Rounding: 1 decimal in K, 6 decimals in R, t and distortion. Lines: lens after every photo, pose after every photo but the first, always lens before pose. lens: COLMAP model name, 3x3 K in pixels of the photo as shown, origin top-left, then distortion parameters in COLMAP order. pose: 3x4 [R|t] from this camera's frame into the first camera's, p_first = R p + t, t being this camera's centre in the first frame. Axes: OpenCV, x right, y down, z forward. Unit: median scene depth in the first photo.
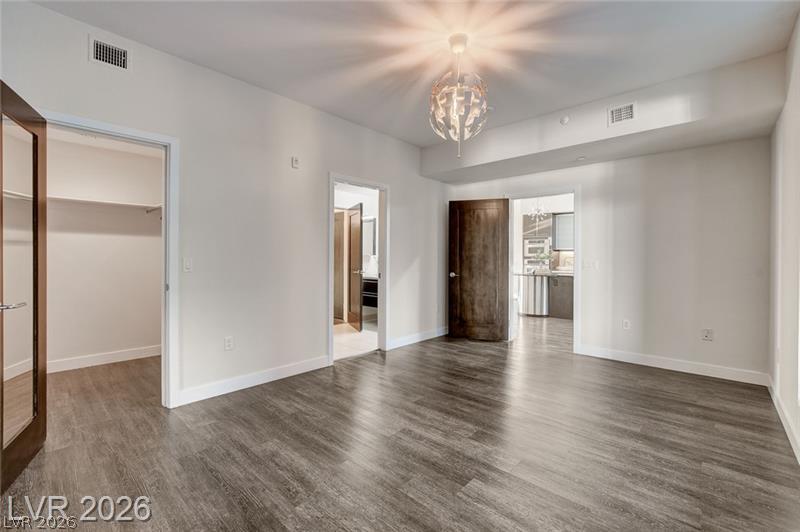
lens RADIAL K [[345.6, 0, 400.2], [0, 345.6, 259.2], [0, 0, 1]] dist [-0.003134, 0.000254]
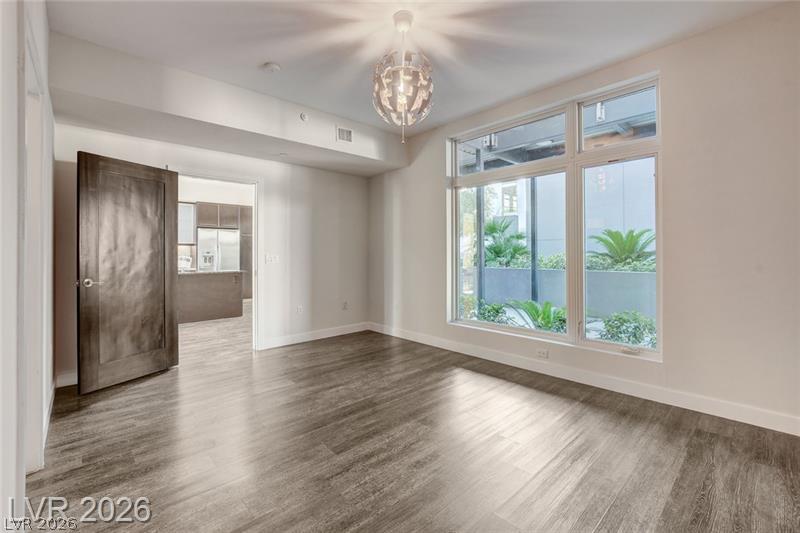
lens RADIAL K [[345.6, 0, 402.5], [0, 345.6, 253.3], [0, 0, 1]] dist [-0.003134, 0.000254]
pose [[0.097043, -0.005835, 0.995263, -0.514997], [0.010127, 0.999937, 0.004875, -0.002272], [-0.995229, 0.009606, 0.097096, 0.620078]]
